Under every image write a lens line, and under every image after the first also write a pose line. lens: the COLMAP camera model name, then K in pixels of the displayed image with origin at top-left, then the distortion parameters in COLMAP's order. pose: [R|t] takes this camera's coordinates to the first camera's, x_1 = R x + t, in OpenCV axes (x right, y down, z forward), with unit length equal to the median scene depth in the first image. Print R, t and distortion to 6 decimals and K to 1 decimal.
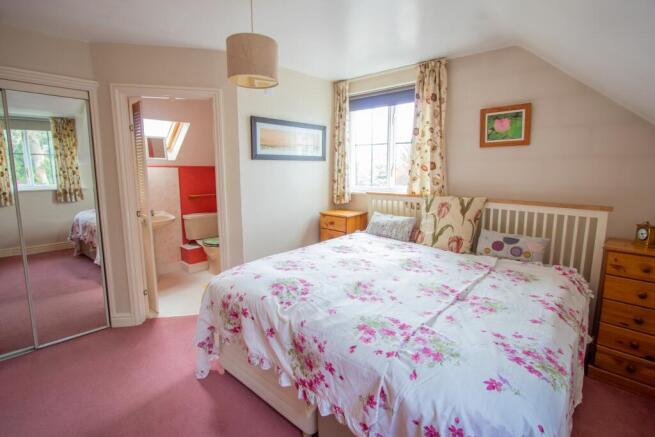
lens RADIAL K [[308.4, 0, 325.7], [0, 308.4, 214.4], [0, 0, 1]] dist [-0.000566, -0.000059]
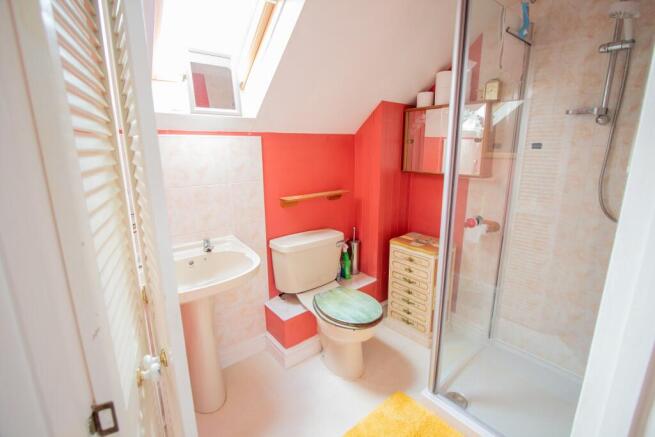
lens RADIAL K [[308.4, 0, 327.8], [0, 308.4, 216.7], [0, 0, 1]] dist [-0.000566, -0.000059]
pose [[0.986751, 0.029772, -0.159486, -0.447422], [-0.015385, 0.995760, 0.090698, -0.113289], [0.161510, -0.087043, 0.983025, 0.823652]]
